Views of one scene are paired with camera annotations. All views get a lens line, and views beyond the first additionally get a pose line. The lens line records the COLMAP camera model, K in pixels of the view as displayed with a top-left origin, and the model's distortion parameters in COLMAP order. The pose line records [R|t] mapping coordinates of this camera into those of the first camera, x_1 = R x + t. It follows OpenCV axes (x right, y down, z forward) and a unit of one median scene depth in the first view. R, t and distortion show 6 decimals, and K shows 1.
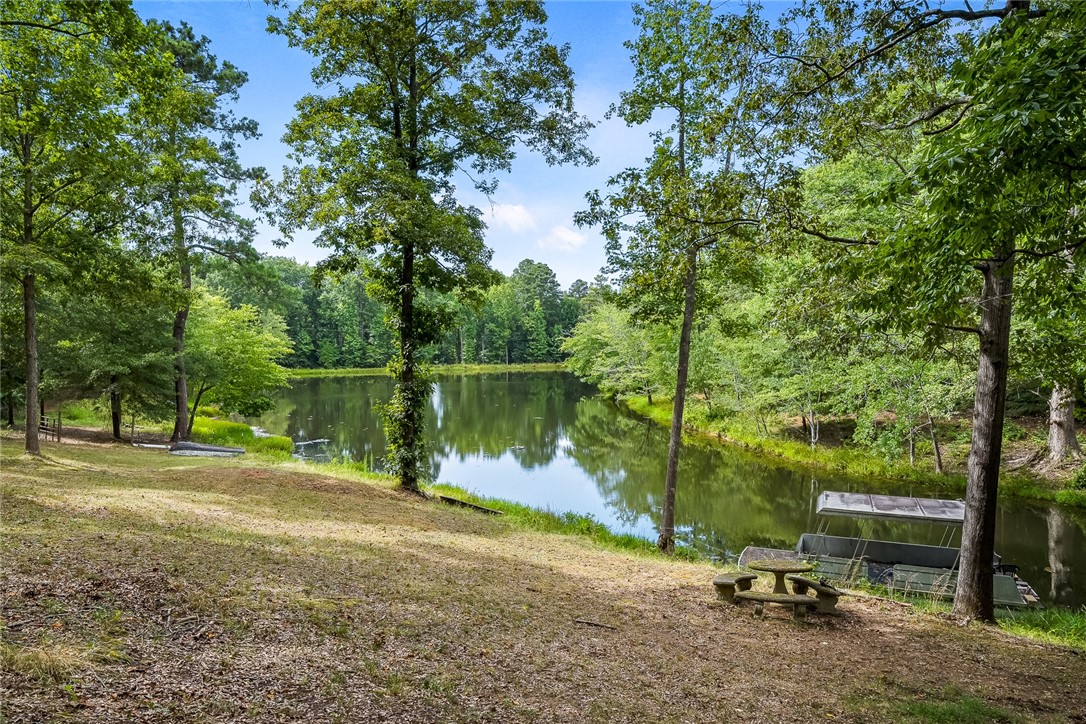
lens RADIAL K [[708.7, 0, 538.7], [0, 708.7, 368.8], [0, 0, 1]] dist [-0.042196, 0.000036]
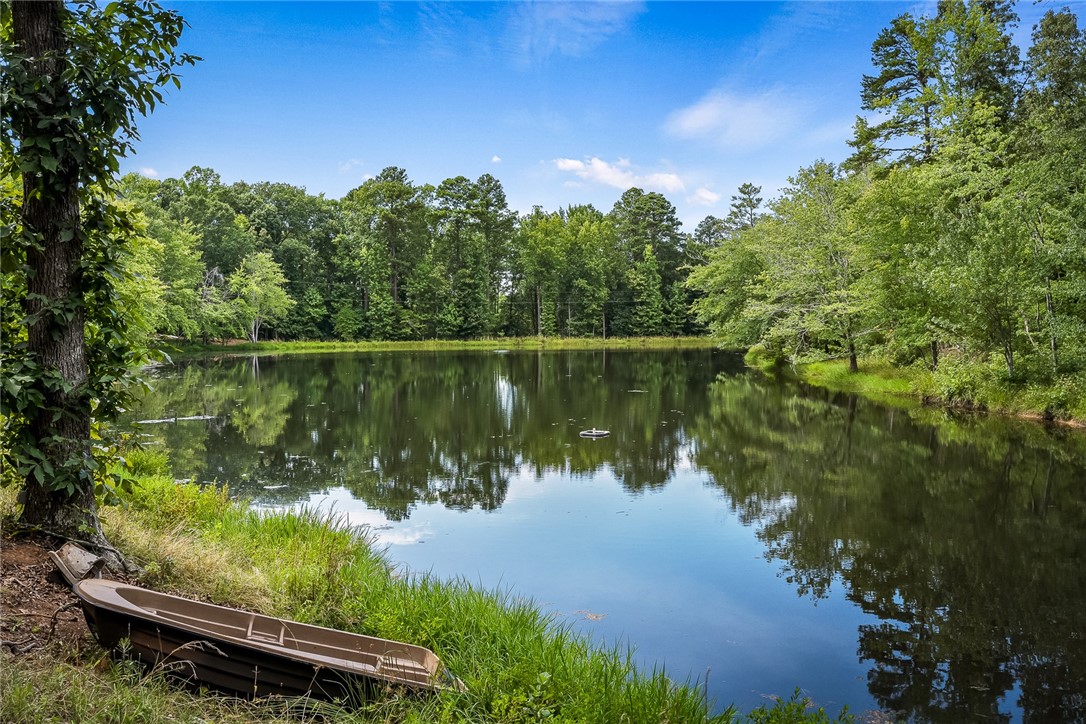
lens RADIAL K [[923.2, 0, 550.1], [0, 923.2, 362.2], [0, 0, 1]] dist [-0.009716, -0.005664]
pose [[0.994068, 0.004769, -0.108660, 0.001182], [-0.004628, 0.999988, 0.001550, 0.017111], [0.108666, -0.001038, 0.994078, 0.109295]]
